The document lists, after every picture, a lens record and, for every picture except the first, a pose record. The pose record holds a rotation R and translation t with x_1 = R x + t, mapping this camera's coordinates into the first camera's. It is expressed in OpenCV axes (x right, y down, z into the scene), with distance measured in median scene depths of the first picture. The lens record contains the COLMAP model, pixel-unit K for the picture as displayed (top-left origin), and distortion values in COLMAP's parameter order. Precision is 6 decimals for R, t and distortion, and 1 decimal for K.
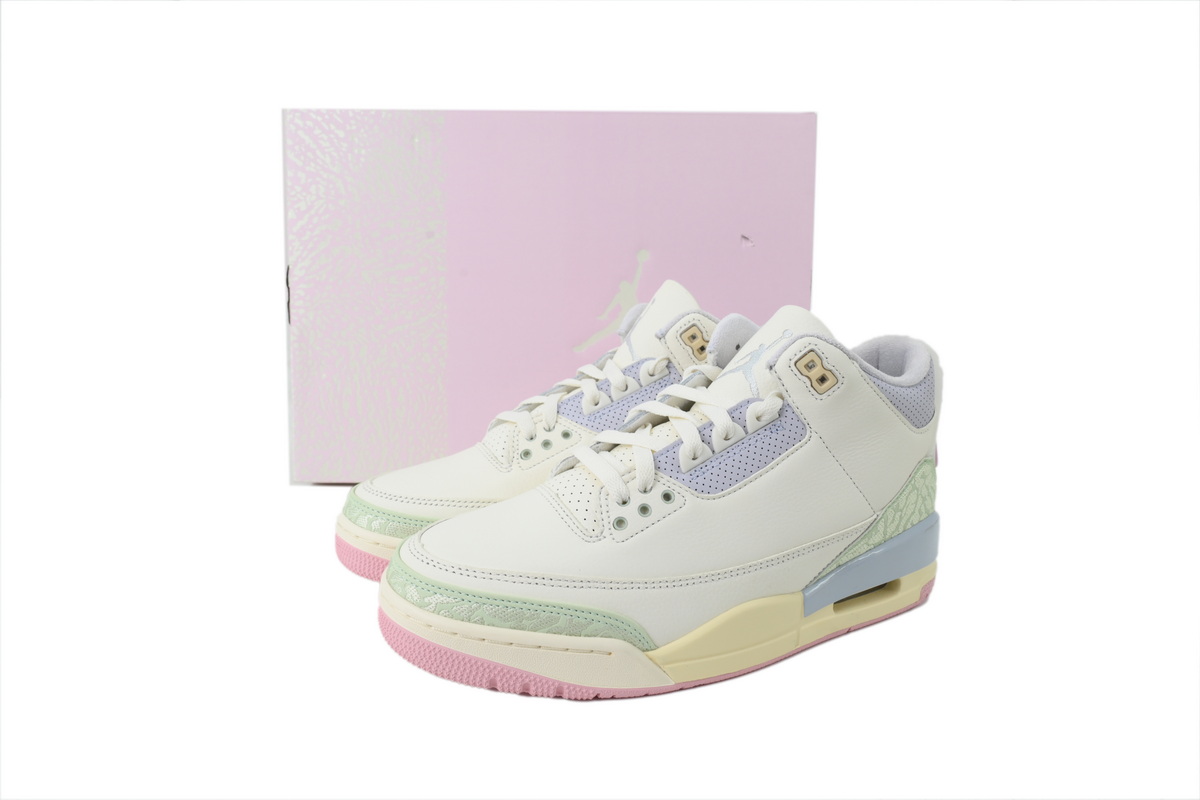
lens RADIAL K [[821.5, 0, 600.0], [0, 821.5, 400.0], [0, 0, 1]] dist [-0.002104, -0.000609]
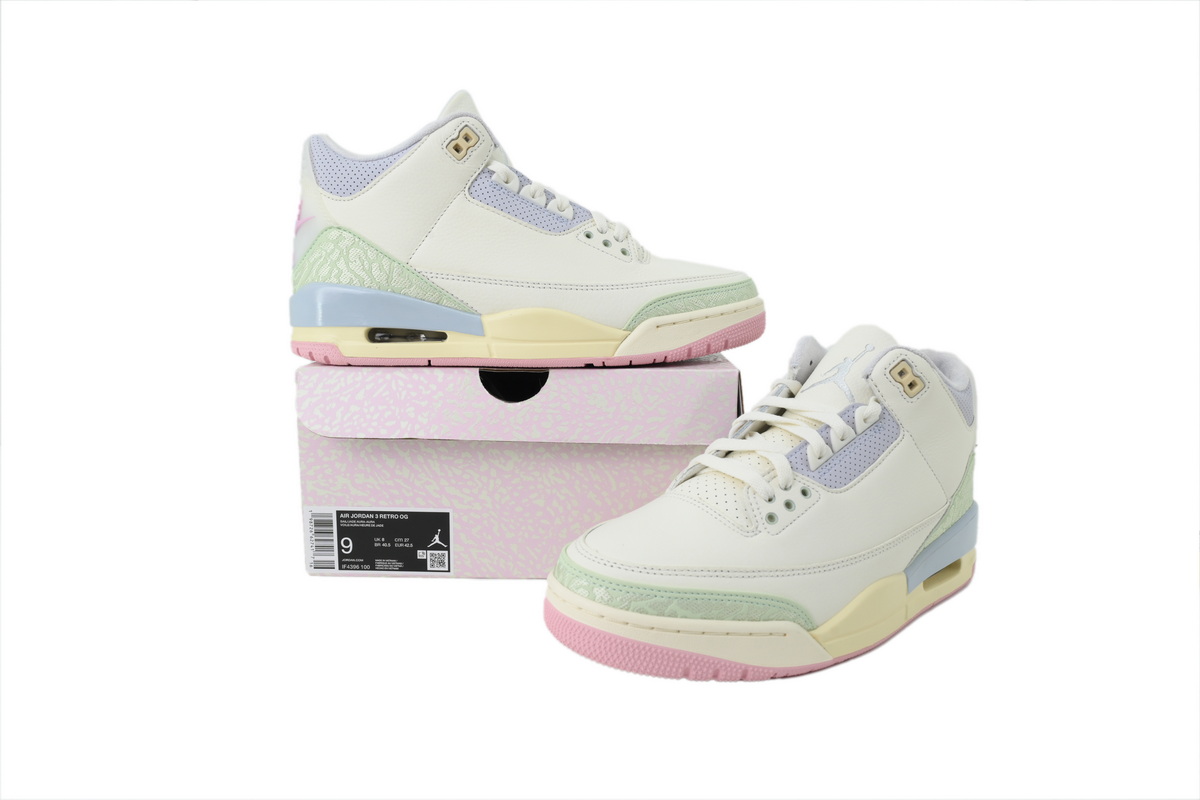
lens RADIAL K [[821.5, 0, 600.0], [0, 821.5, 400.0], [0, 0, 1]] dist [-0.002104, -0.000609]
pose [[0.978641, -0.034633, 0.202640, -0.405859], [0.046431, 0.997474, -0.053759, 0.039088], [-0.200266, 0.062019, 0.977777, -0.041797]]
